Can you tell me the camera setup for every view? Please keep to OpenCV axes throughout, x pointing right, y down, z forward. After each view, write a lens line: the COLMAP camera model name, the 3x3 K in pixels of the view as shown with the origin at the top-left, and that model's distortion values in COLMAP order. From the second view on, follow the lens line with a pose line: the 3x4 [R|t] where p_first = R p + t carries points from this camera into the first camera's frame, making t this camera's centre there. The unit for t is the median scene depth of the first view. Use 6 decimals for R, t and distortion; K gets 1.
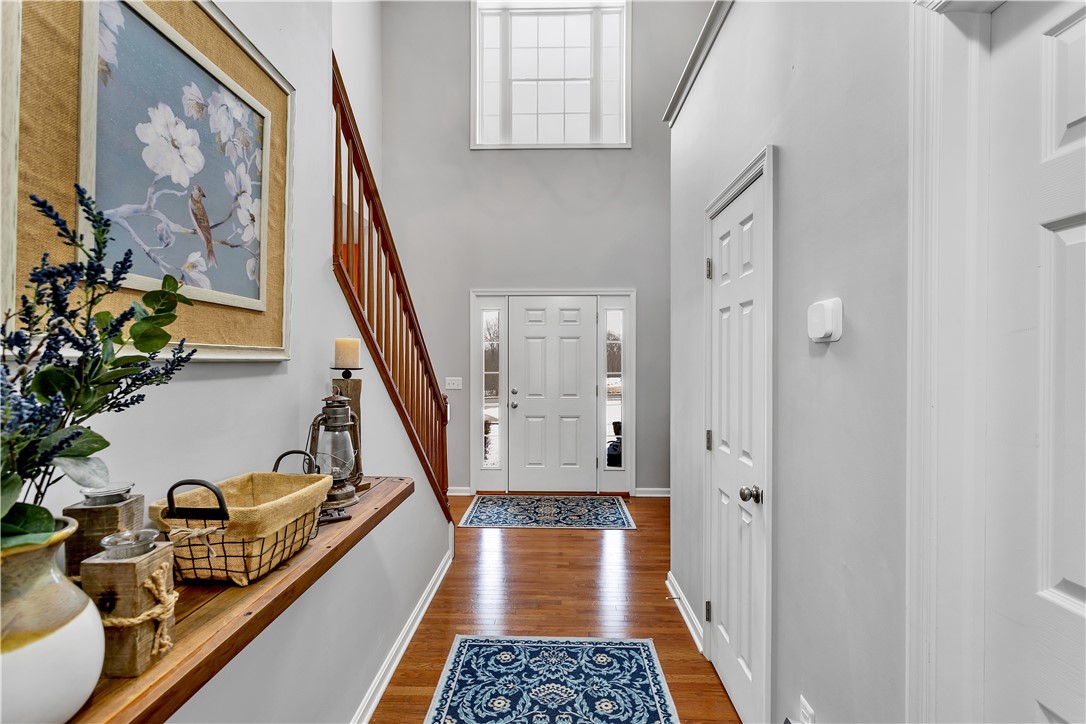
lens RADIAL K [[513.0, 0, 543.7], [0, 513.0, 358.1], [0, 0, 1]] dist [-0.004771, 0.001956]
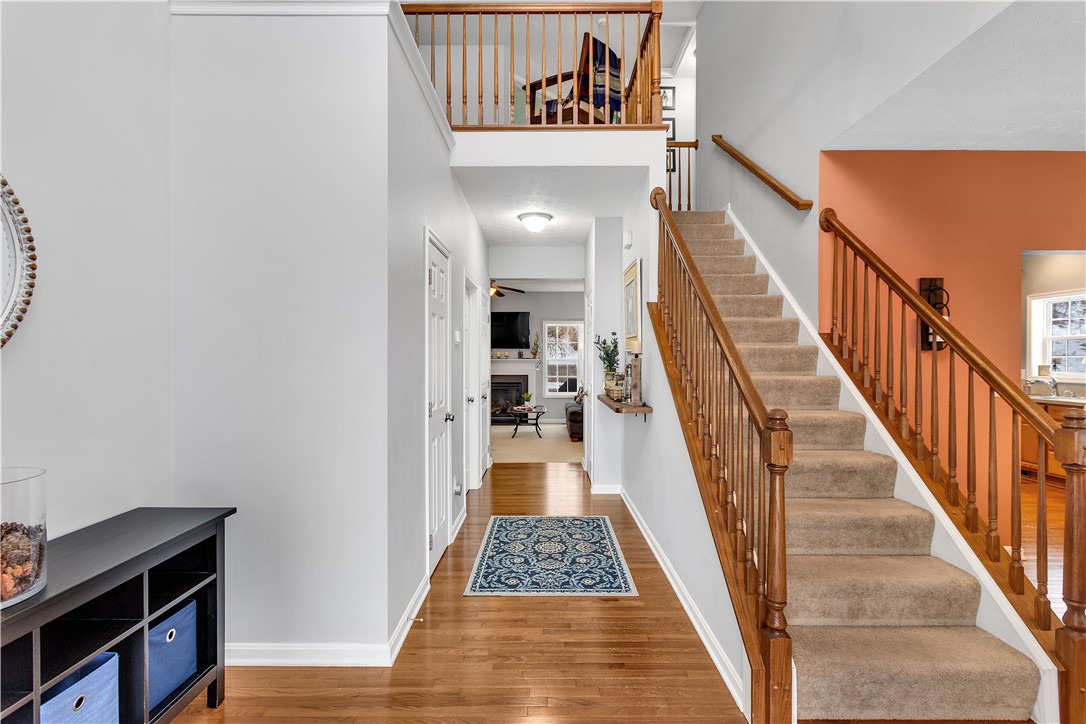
lens RADIAL K [[513.0, 0, 542.0], [0, 513.0, 360.7], [0, 0, 1]] dist [-0.004771, 0.001956]
pose [[-0.999795, -0.003951, -0.019838, 0.070096], [-0.003987, 0.999991, 0.001761, 0.034292], [0.019830, 0.001840, -0.999802, 2.364380]]
